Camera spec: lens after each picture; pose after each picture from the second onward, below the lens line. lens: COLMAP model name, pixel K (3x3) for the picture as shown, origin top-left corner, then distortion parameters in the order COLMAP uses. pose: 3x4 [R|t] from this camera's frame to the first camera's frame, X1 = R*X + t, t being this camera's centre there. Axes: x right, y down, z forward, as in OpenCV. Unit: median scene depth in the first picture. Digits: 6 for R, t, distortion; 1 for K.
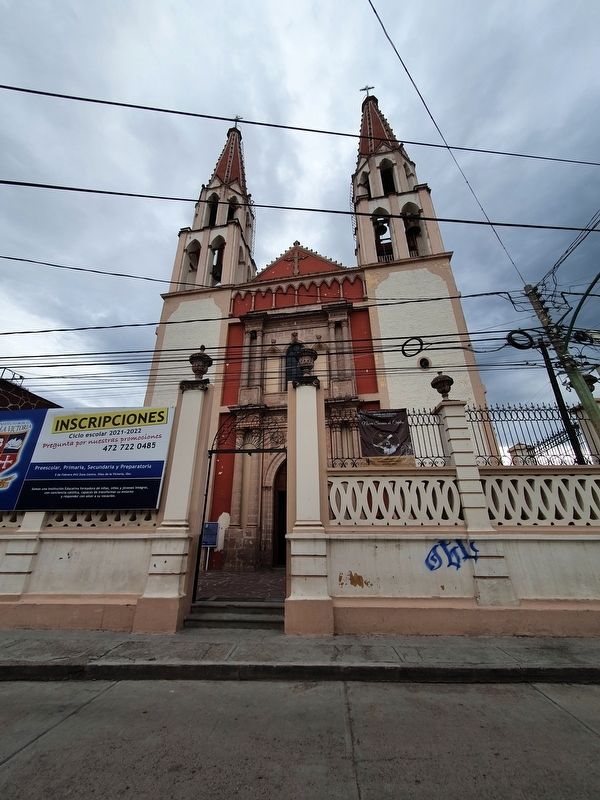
lens RADIAL K [[326.1, 0, 300.0], [0, 326.1, 400.0], [0, 0, 1]] dist [0.012070, 0.000092]
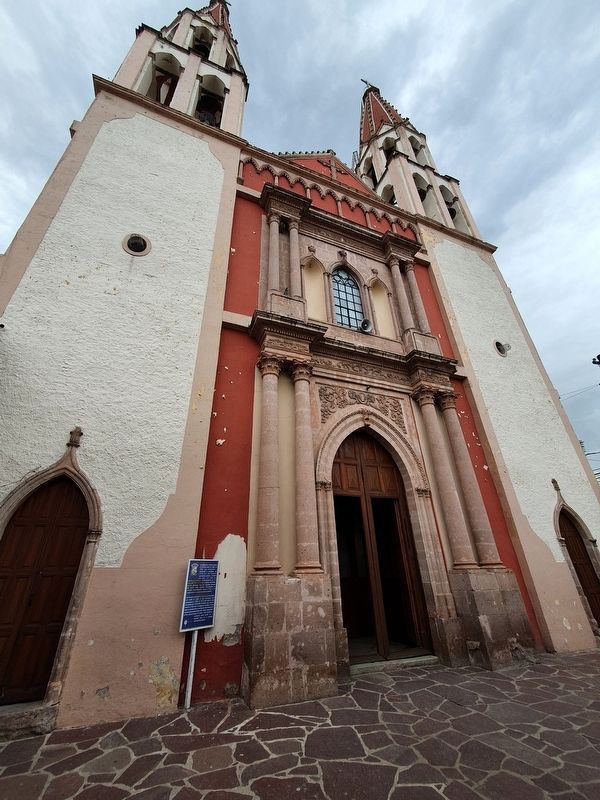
lens RADIAL K [[326.1, 0, 300.0], [0, 326.1, 400.0], [0, 0, 1]] dist [0.012070, 0.000092]
pose [[0.852874, 0.233493, 0.466997, -0.326009], [-0.191330, 0.971981, -0.136553, 0.183403], [-0.485796, 0.027112, 0.873652, 0.496273]]
